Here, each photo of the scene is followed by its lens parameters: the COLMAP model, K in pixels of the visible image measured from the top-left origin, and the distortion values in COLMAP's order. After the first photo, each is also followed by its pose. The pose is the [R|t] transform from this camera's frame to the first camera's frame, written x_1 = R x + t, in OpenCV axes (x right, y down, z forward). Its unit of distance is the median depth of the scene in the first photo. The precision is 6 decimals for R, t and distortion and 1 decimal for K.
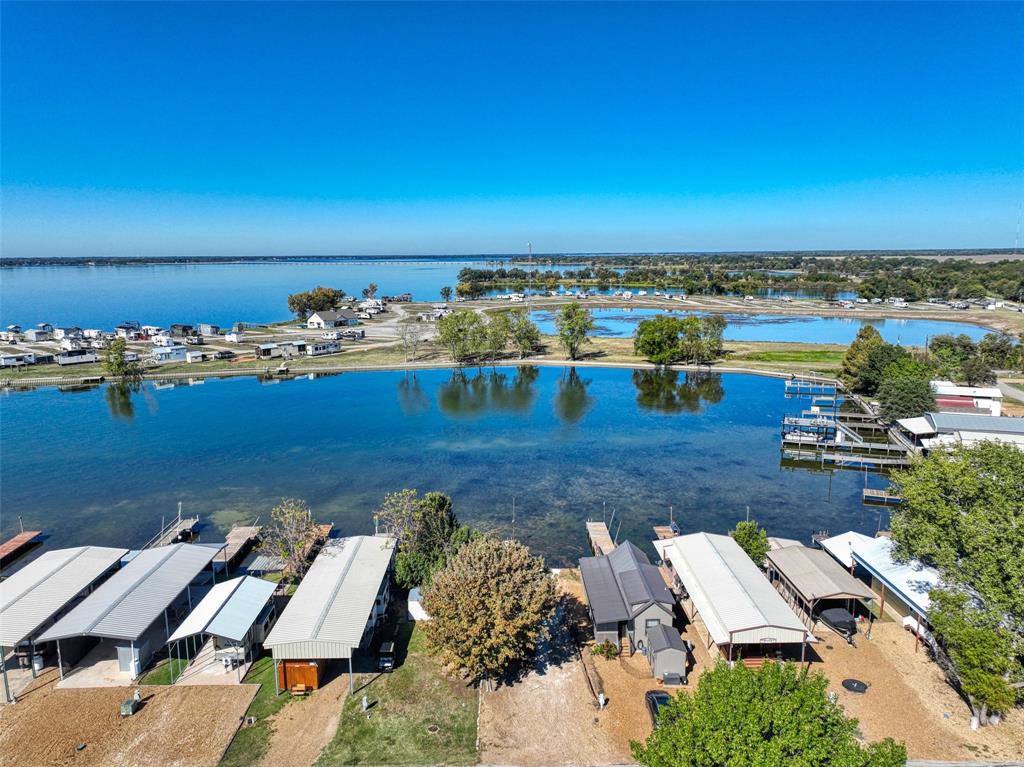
lens RADIAL K [[732.9, 0, 512.0], [0, 732.9, 383.5], [0, 0, 1]] dist [0.009027, 0.000838]
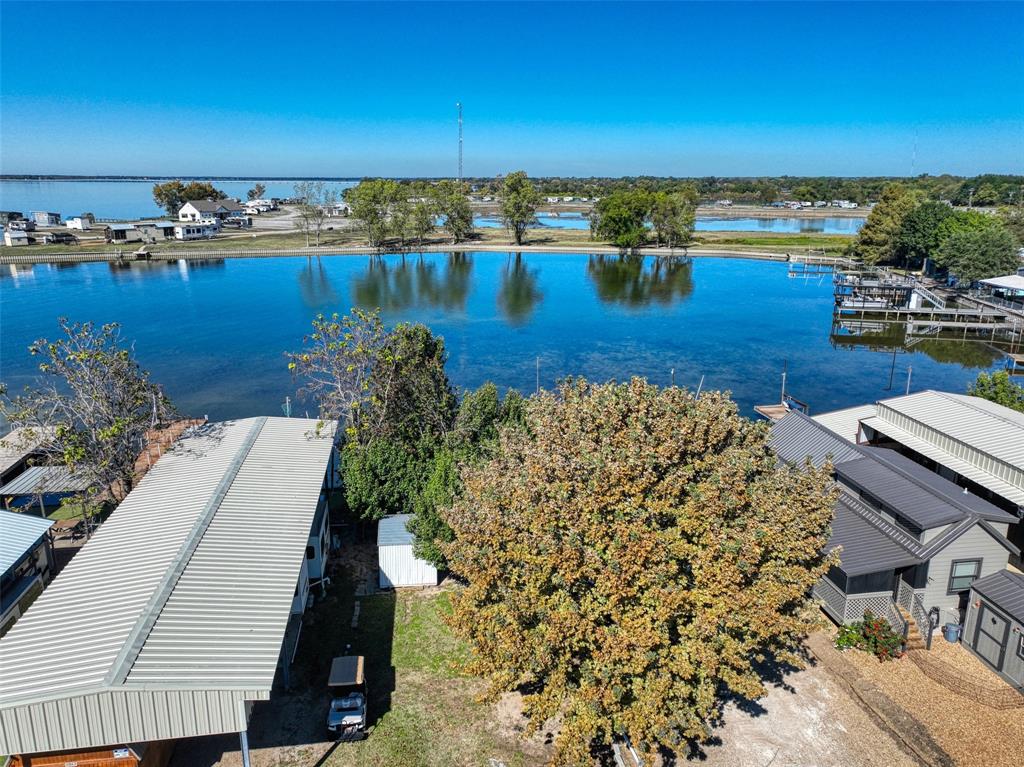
lens RADIAL K [[752.1, 0, 512.0], [0, 752.1, 383.5], [0, 0, 1]] dist [0.005770, 0.003928]
pose [[0.991539, -0.021472, 0.128021, -0.036829], [0.010053, 0.995964, 0.089185, 0.050137], [-0.129420, -0.087143, 0.987753, 0.173077]]
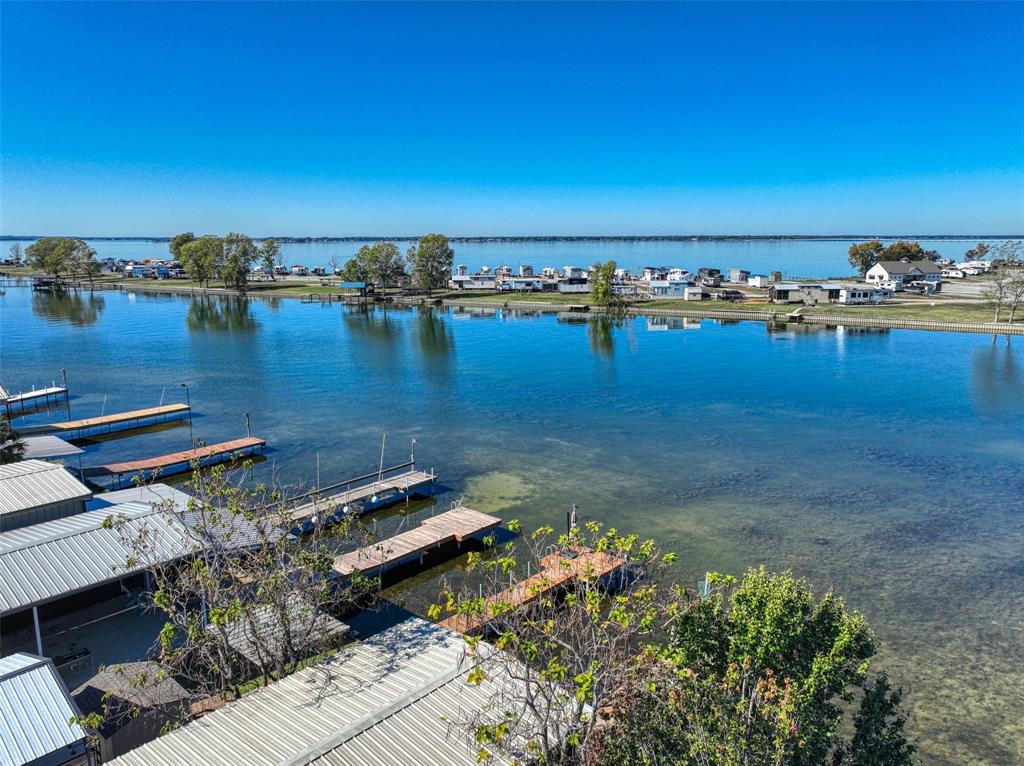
lens RADIAL K [[752.1, 0, 512.0], [0, 752.1, 383.0], [0, 0, 1]] dist [0.005770, 0.003928]
pose [[0.727059, 0.138666, -0.672426, -0.007468], [-0.125489, 0.989733, 0.068415, 0.031049], [0.675009, 0.034640, 0.736996, 0.274669]]
